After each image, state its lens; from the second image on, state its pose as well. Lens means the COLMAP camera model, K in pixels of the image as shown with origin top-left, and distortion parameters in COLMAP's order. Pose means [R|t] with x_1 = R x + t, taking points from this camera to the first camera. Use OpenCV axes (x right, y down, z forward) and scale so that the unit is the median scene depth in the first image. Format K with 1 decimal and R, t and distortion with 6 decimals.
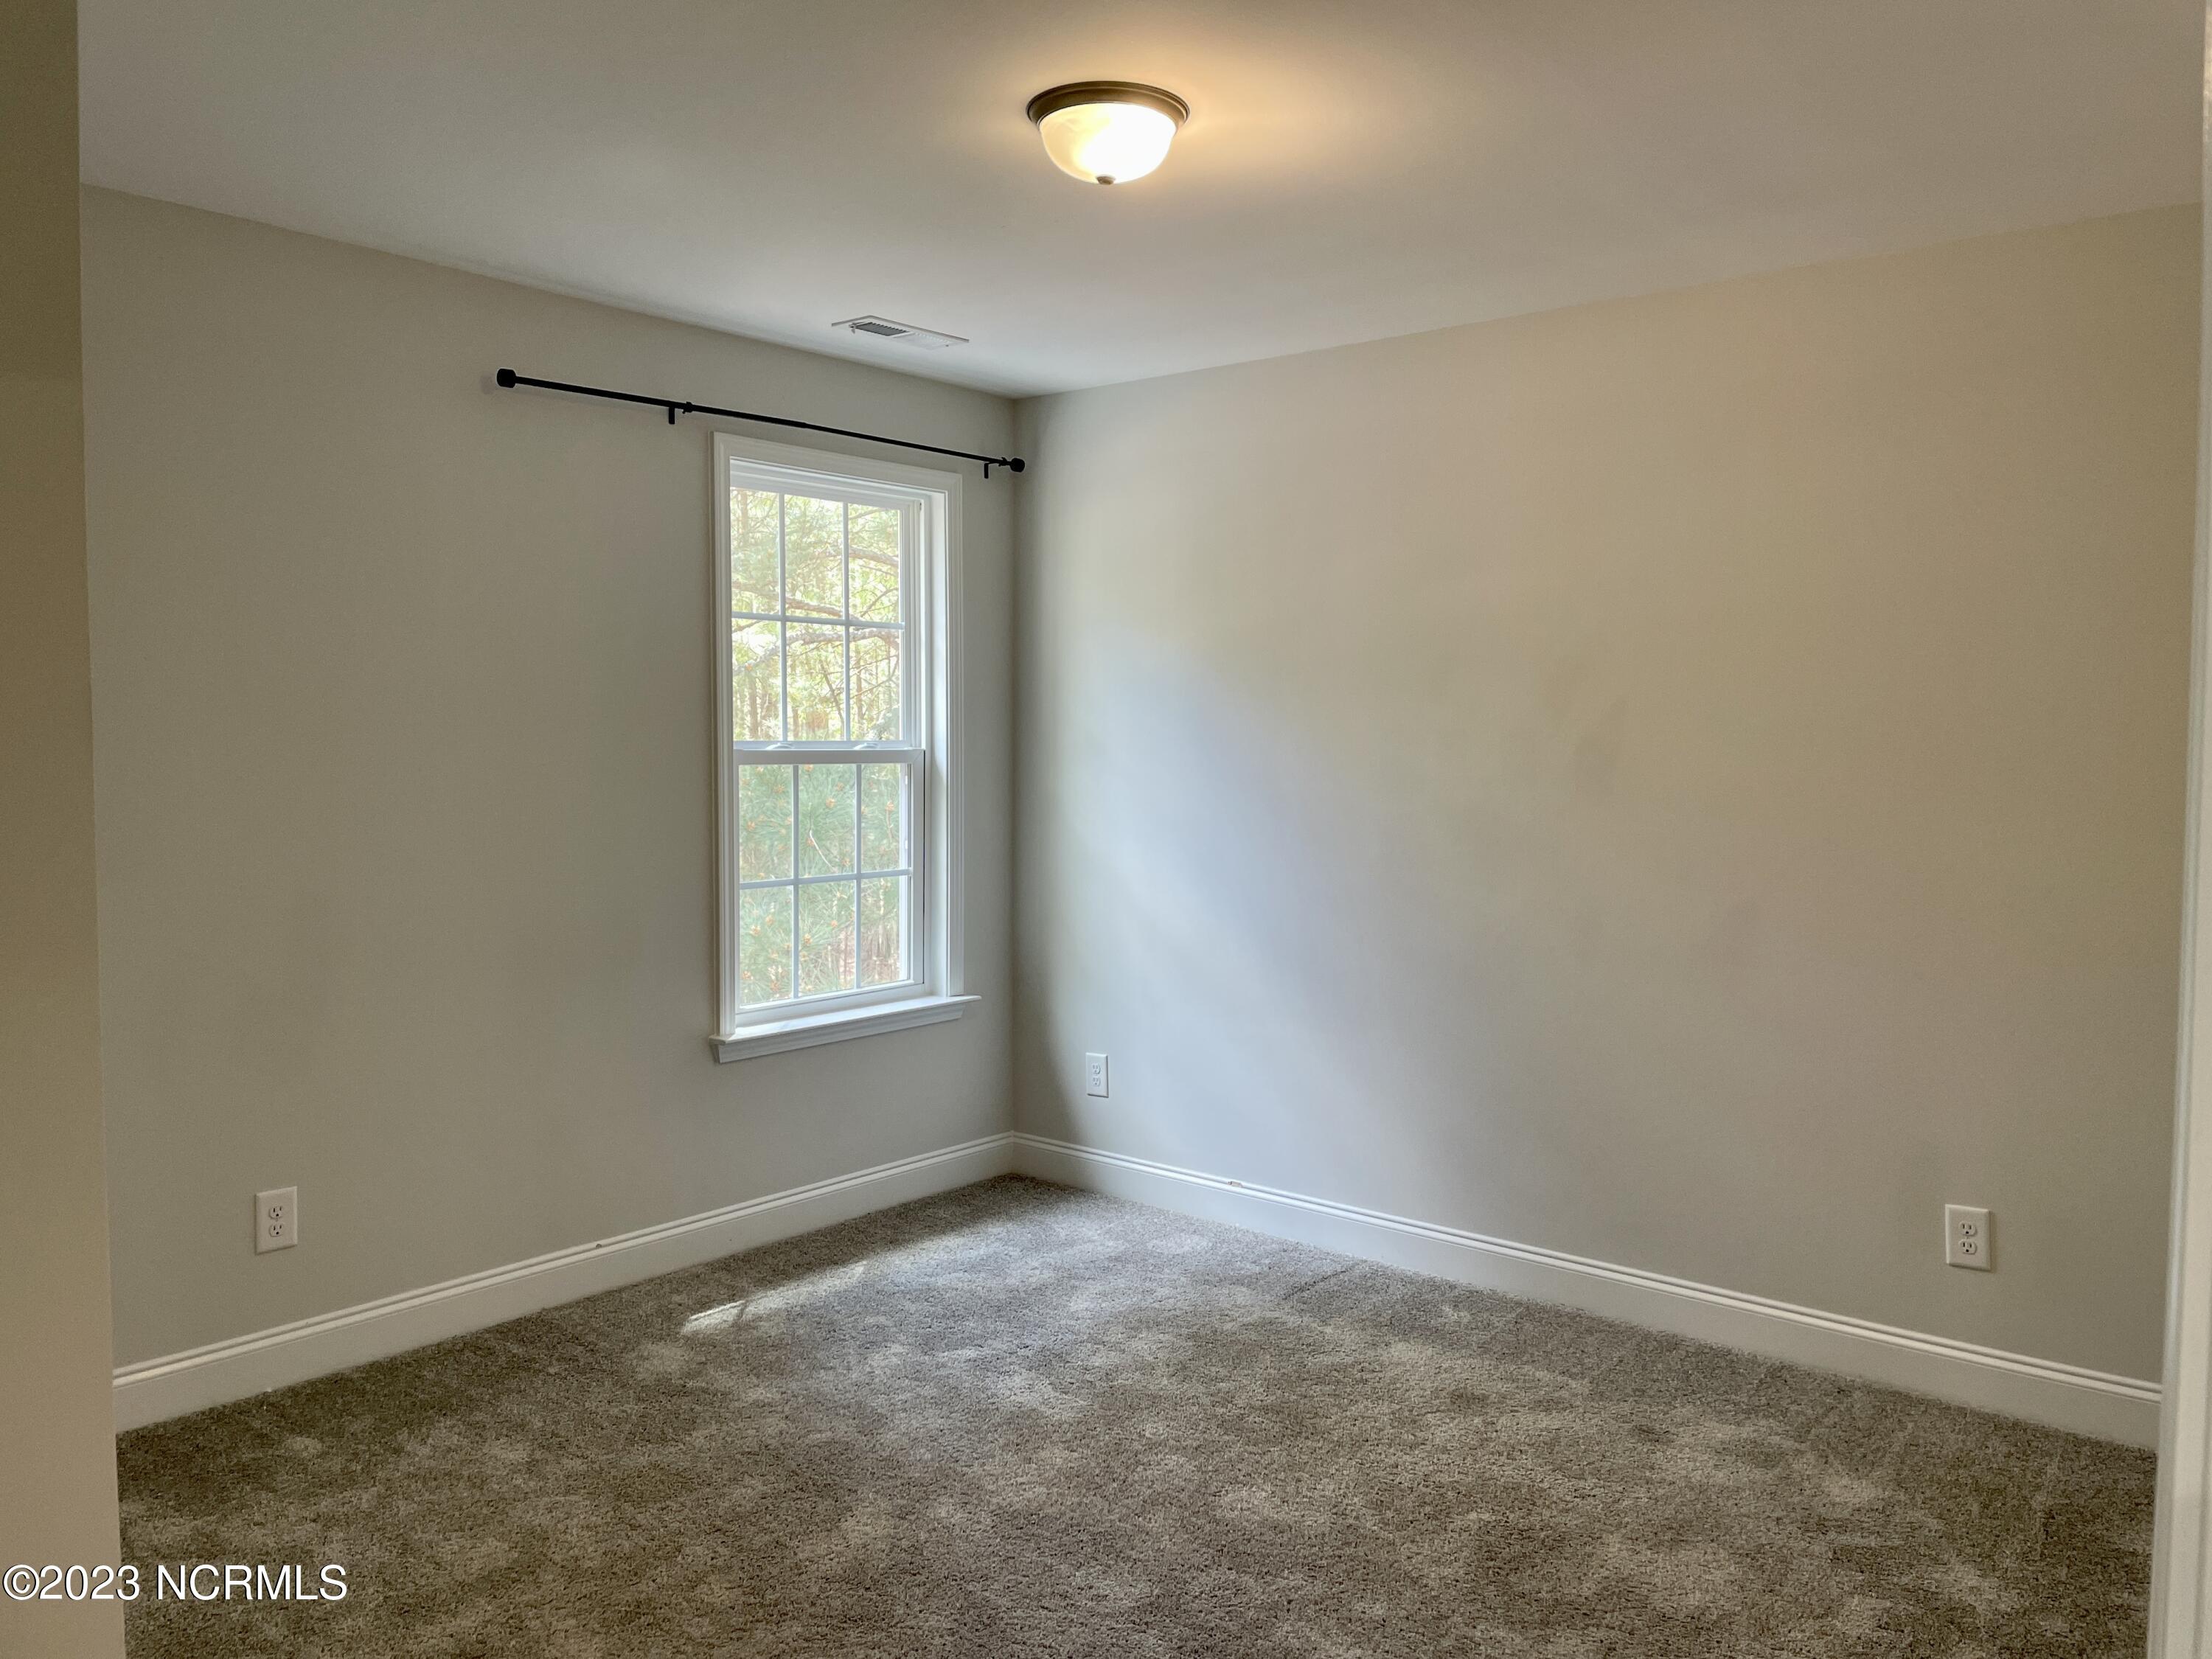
lens RADIAL K [[1659.0, 0, 1095.9], [0, 1659.0, 833.3], [0, 0, 1]] dist [0.073484, -0.096533]
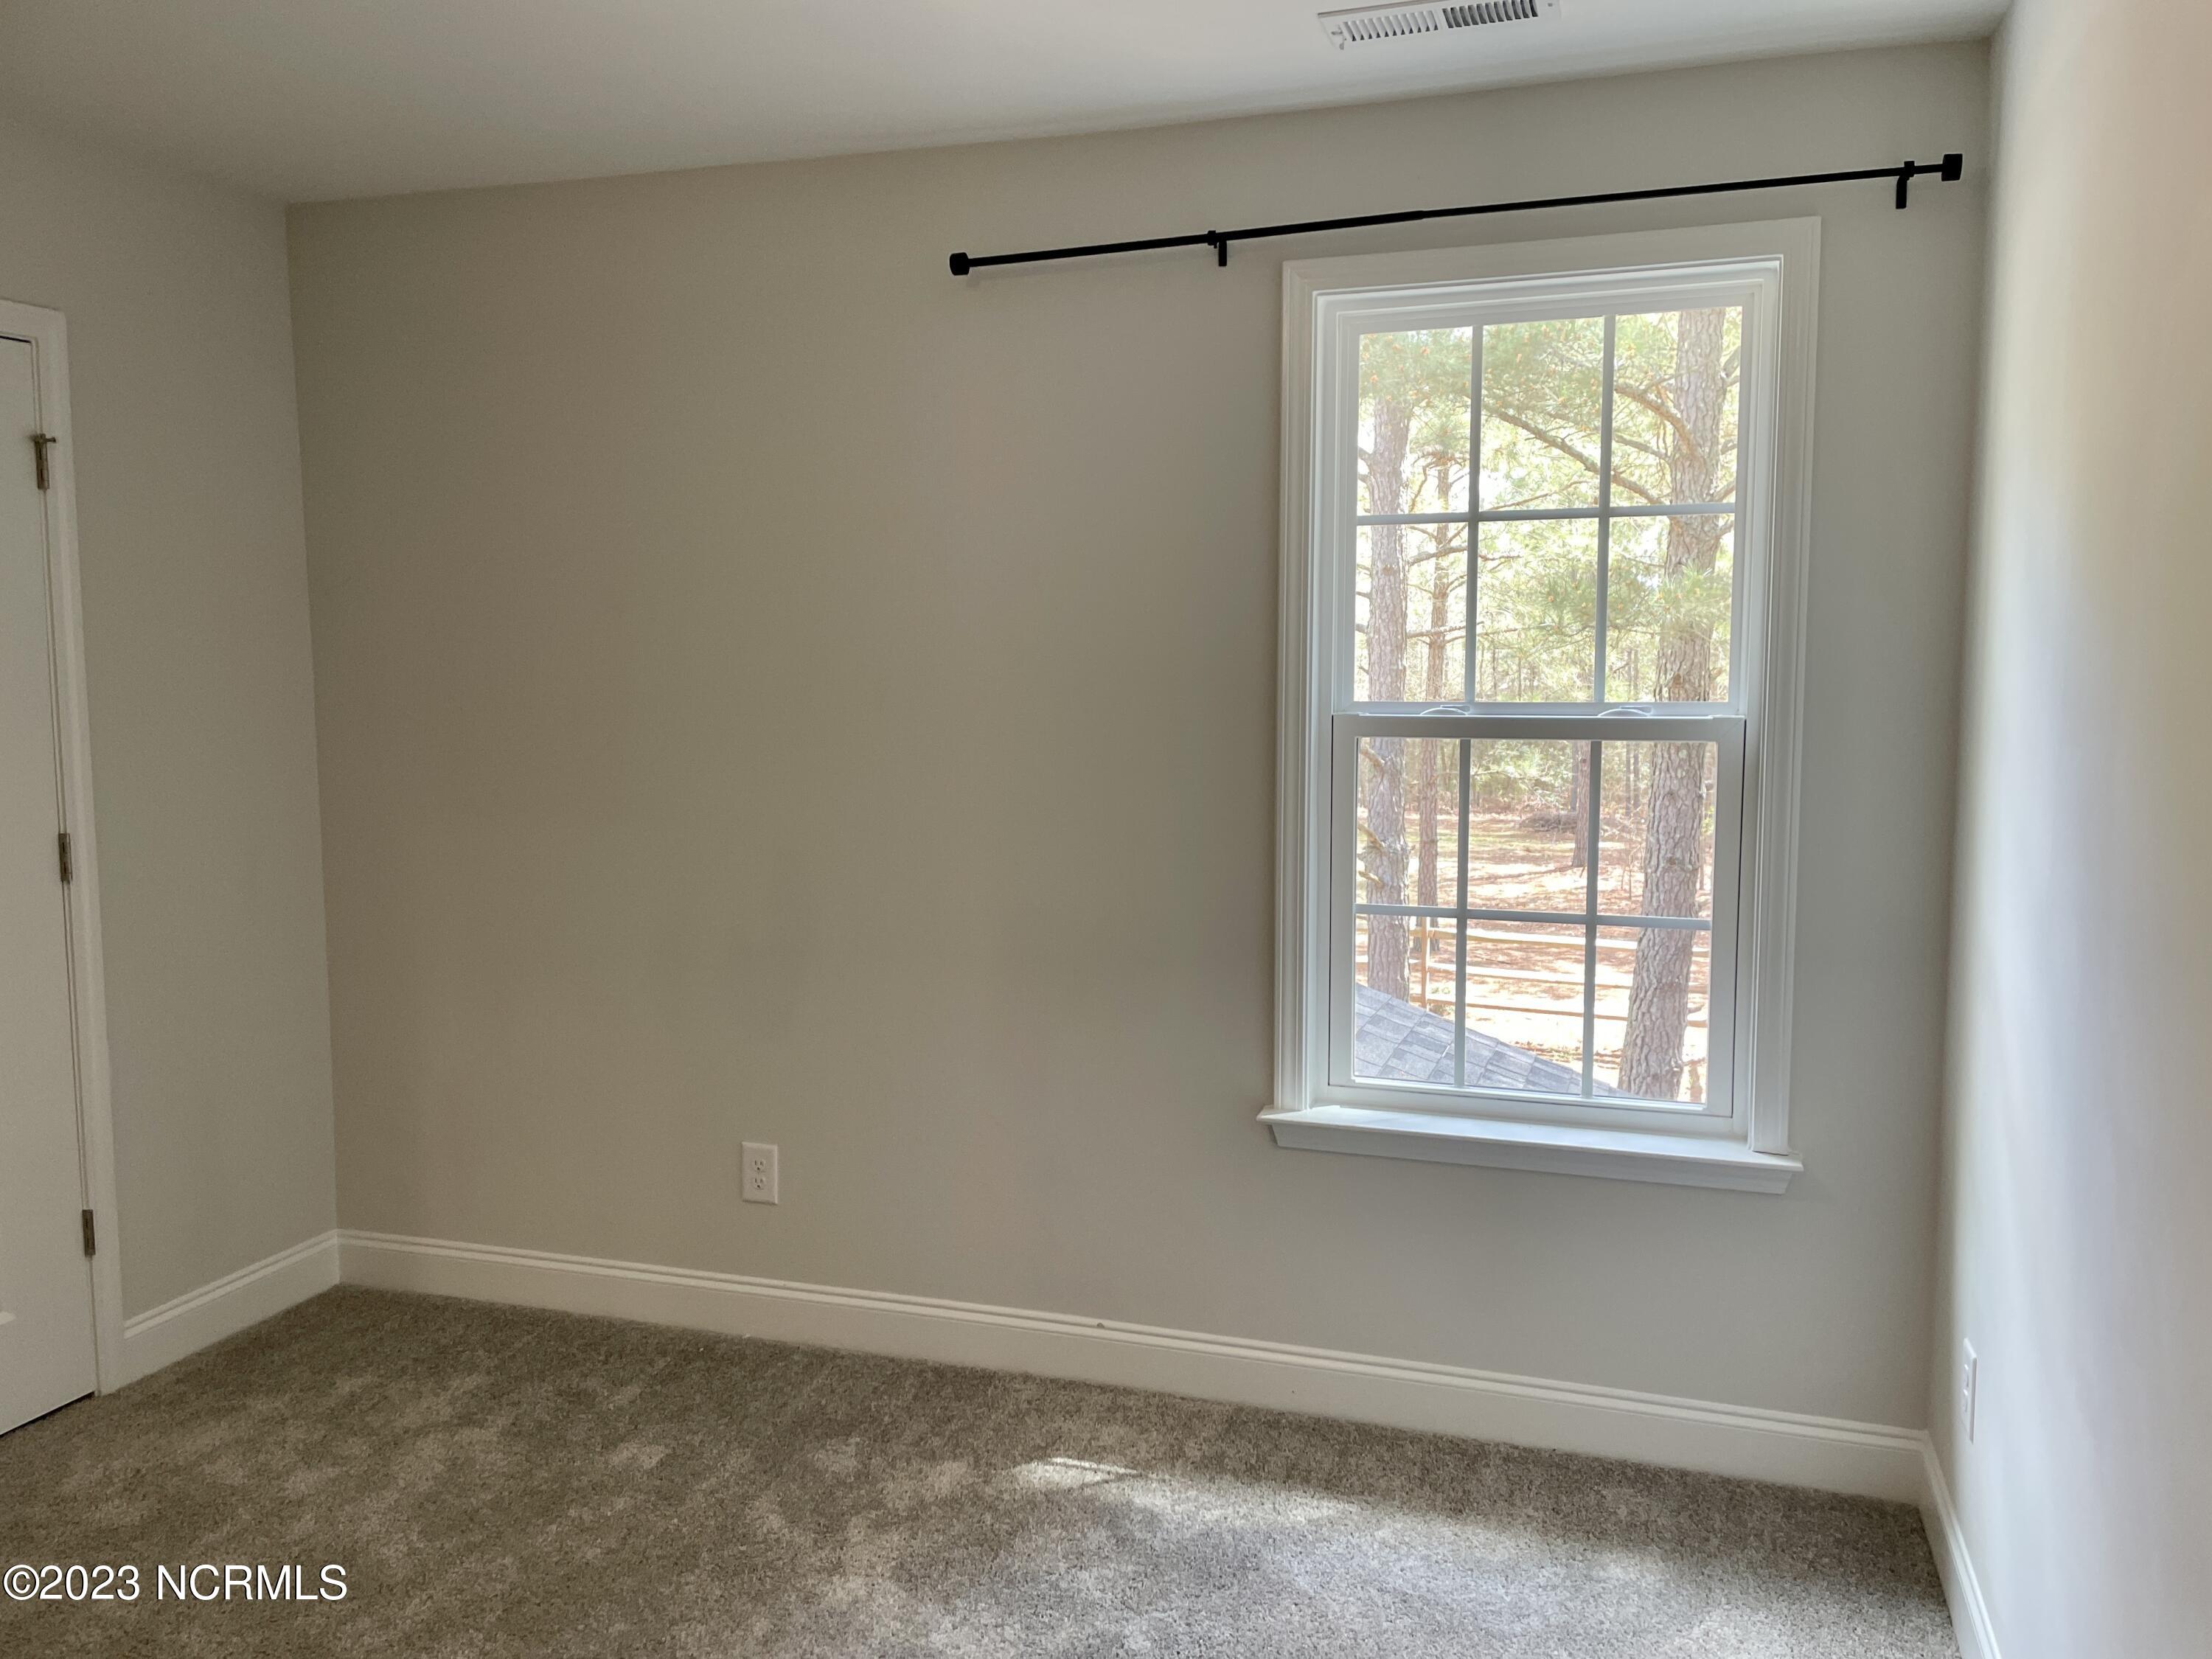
lens RADIAL K [[1659.0, 0, 1109.4], [0, 1659.0, 833.3], [0, 0, 1]] dist [0.073484, -0.096533]
pose [[0.378236, 0.099196, -0.920379, 0.412529], [-0.050158, 0.994978, 0.086623, -0.059367], [0.924349, 0.013400, 0.381312, 0.672373]]
